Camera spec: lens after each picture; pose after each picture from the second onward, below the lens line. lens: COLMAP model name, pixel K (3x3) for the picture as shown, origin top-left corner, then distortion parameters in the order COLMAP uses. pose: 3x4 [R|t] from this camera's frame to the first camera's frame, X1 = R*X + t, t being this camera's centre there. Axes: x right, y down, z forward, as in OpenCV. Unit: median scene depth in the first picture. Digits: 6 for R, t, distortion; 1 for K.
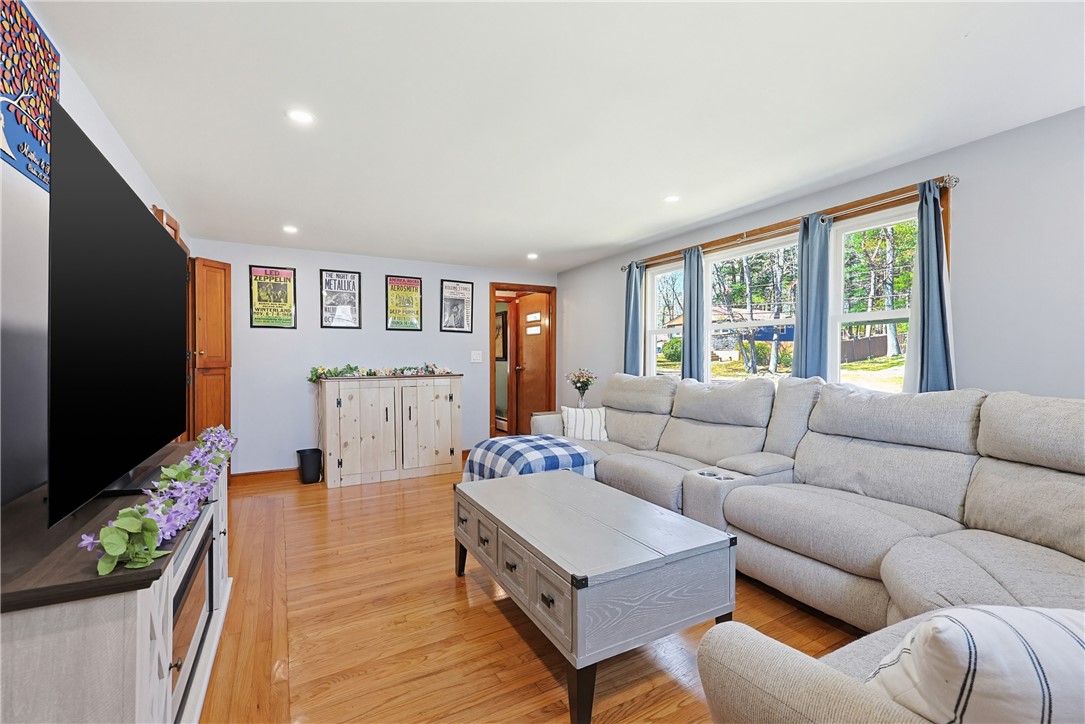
lens RADIAL K [[466.8, 0, 542.5], [0, 466.8, 362.0], [0, 0, 1]] dist [-0.001762, -0.000102]
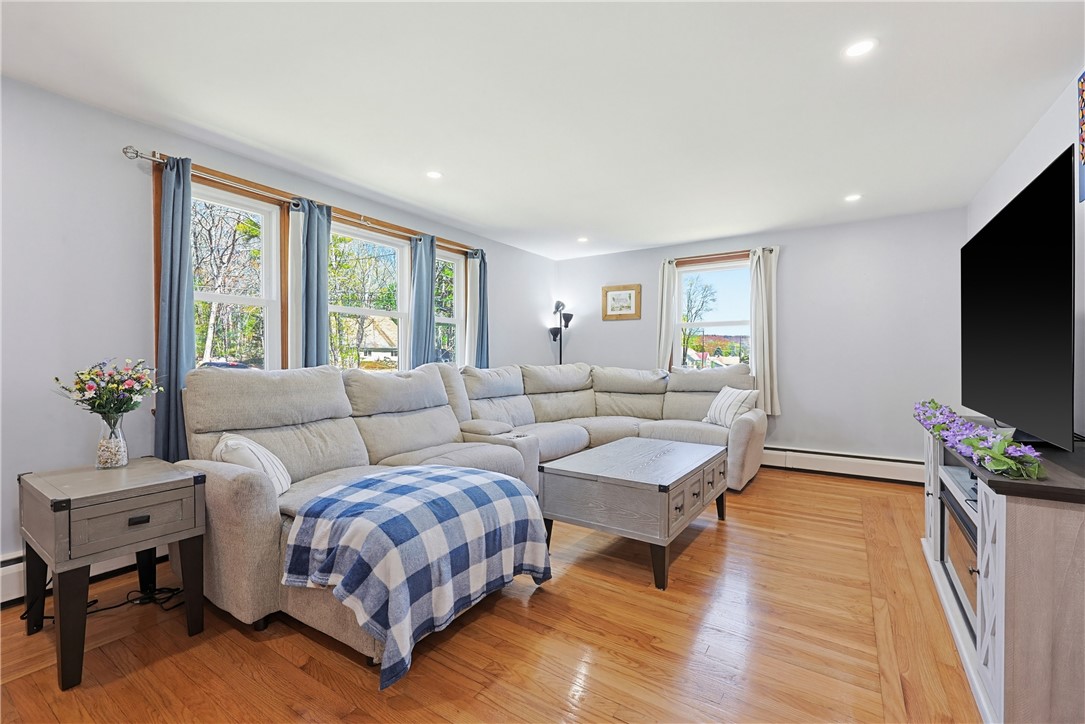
lens RADIAL K [[466.8, 0, 542.5], [0, 466.8, 362.0], [0, 0, 1]] dist [-0.001762, -0.000102]
pose [[-0.461938, -0.004098, 0.886903, -0.703606], [0.003127, 0.999976, 0.006249, 0.023011], [-0.886907, 0.005660, -0.461914, 1.333335]]
